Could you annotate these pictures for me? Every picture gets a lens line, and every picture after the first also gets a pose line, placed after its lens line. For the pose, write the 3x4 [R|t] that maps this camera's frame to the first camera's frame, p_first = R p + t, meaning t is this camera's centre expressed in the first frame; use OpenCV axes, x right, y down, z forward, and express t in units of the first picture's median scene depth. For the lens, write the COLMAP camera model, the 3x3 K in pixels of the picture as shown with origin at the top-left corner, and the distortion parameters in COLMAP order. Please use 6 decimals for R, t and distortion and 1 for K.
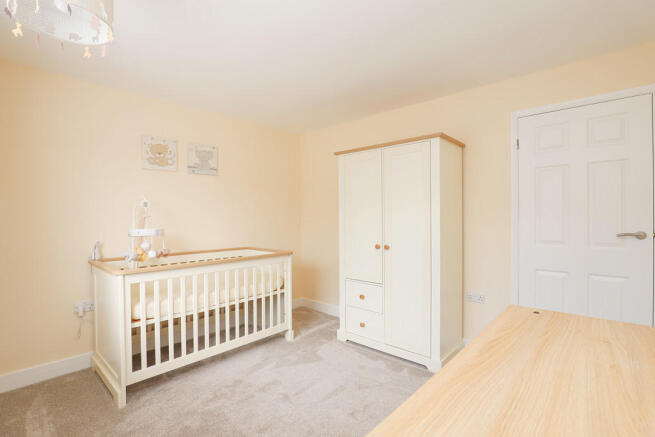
lens RADIAL K [[301.3, 0, 325.6], [0, 301.3, 219.7], [0, 0, 1]] dist [0.002018, 0.000387]
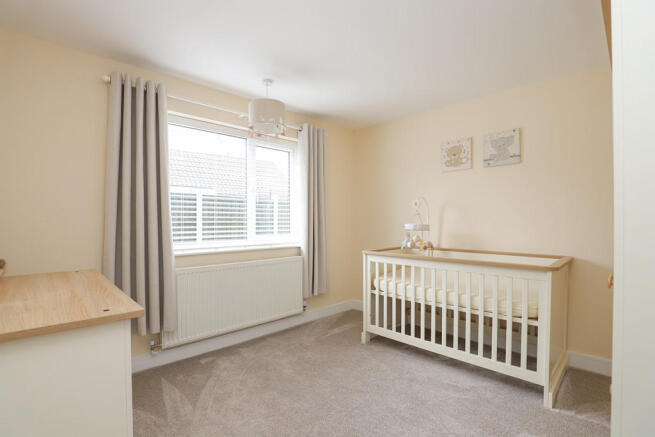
lens RADIAL K [[301.3, 0, 333.0], [0, 301.3, 223.0], [0, 0, 1]] dist [0.002018, 0.000387]
pose [[0.002454, 0.020769, -0.999781, 0.525863], [-0.004763, 0.999773, 0.020757, 0.002567], [0.999986, 0.004711, 0.002553, 0.562961]]
